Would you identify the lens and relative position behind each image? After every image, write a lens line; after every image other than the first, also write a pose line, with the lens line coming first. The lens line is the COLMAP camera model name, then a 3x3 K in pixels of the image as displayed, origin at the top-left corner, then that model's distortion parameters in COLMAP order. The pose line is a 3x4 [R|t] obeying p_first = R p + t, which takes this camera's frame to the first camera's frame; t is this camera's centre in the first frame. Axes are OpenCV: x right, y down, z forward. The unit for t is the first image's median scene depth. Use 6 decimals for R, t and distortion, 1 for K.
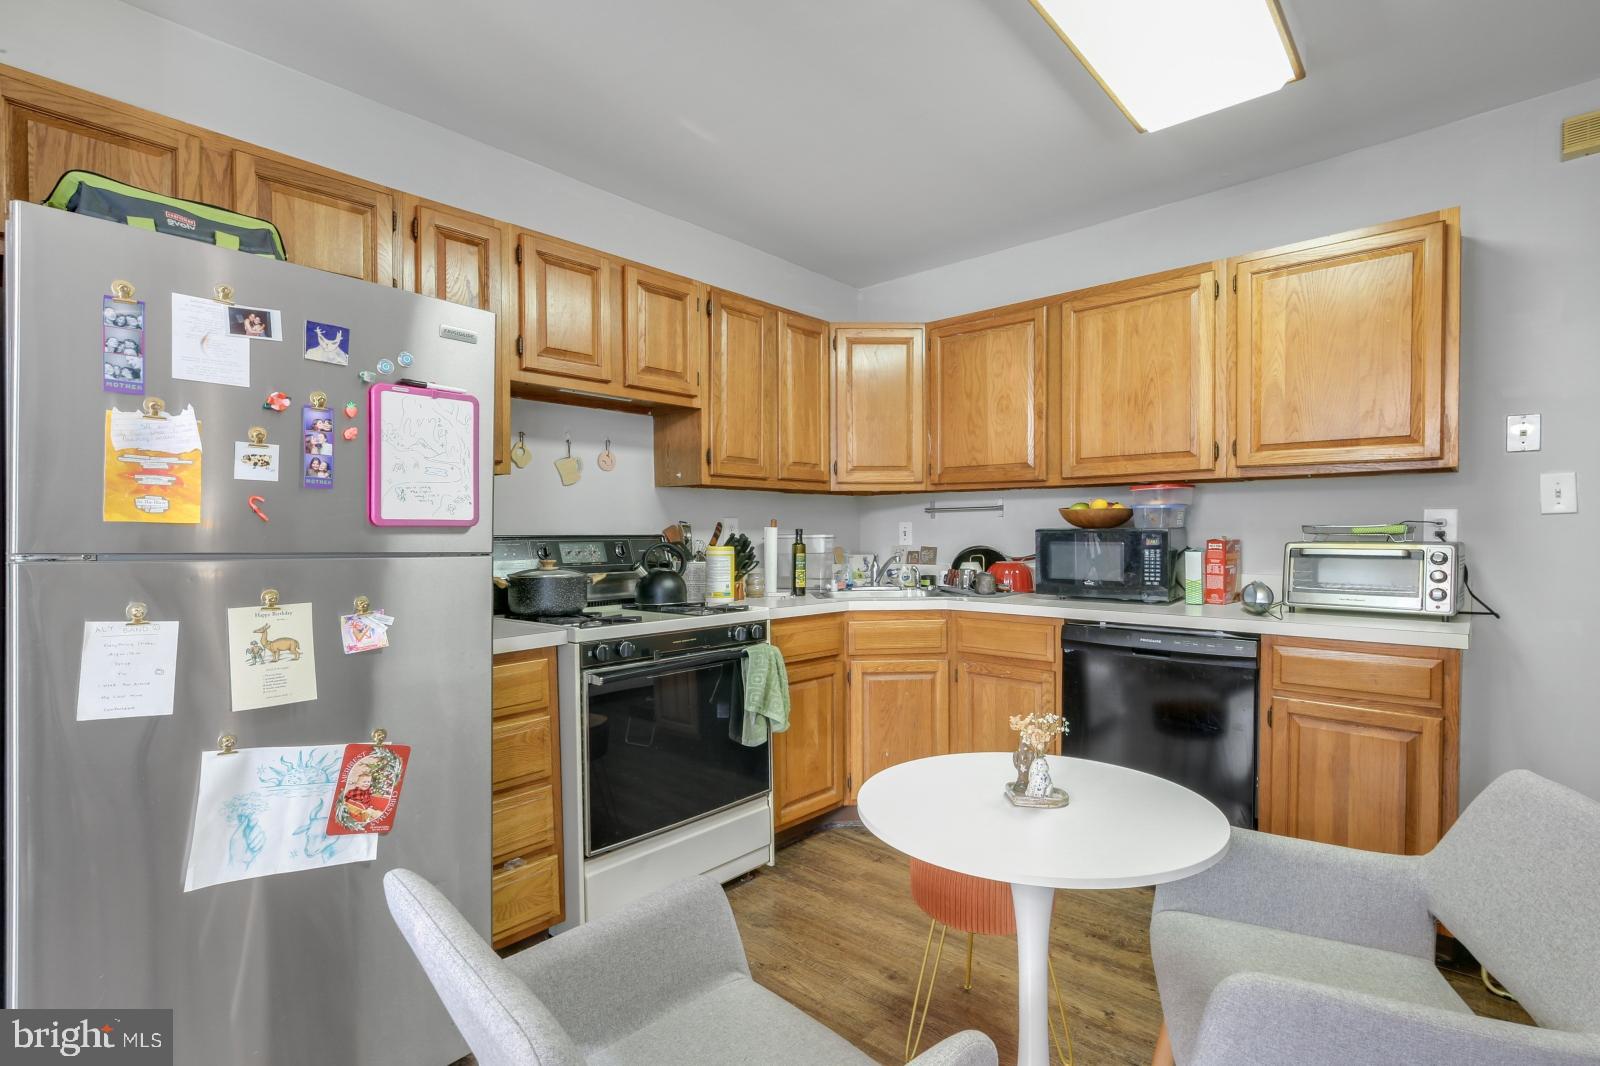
lens RADIAL K [[760.9, 0, 800.0], [0, 760.9, 533.0], [0, 0, 1]] dist [0.000743, 0.000312]
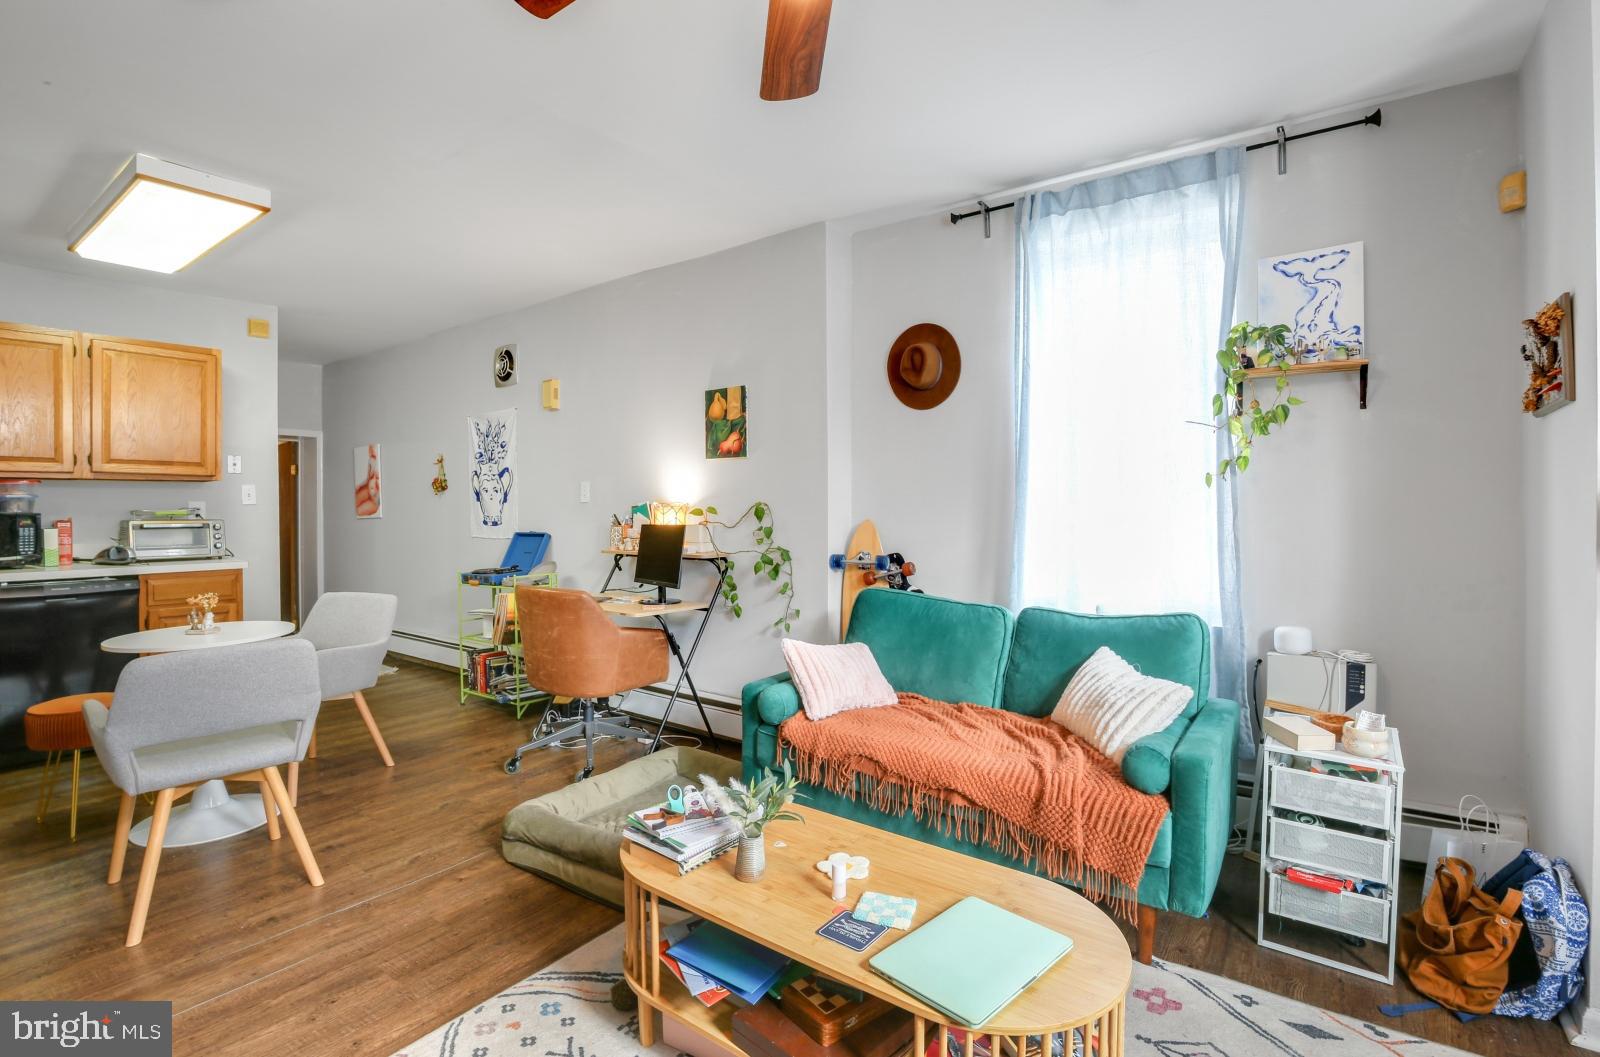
lens RADIAL K [[750.0, 0, 800.0], [0, 750.0, 528.5], [0, 0, 1]] dist [-0.000313, 0.000031]
pose [[-0.091693, -0.022260, 0.995538, -1.047577], [0.009164, 0.999689, 0.023196, 0.004871], [-0.995745, 0.011250, -0.091461, -0.271705]]
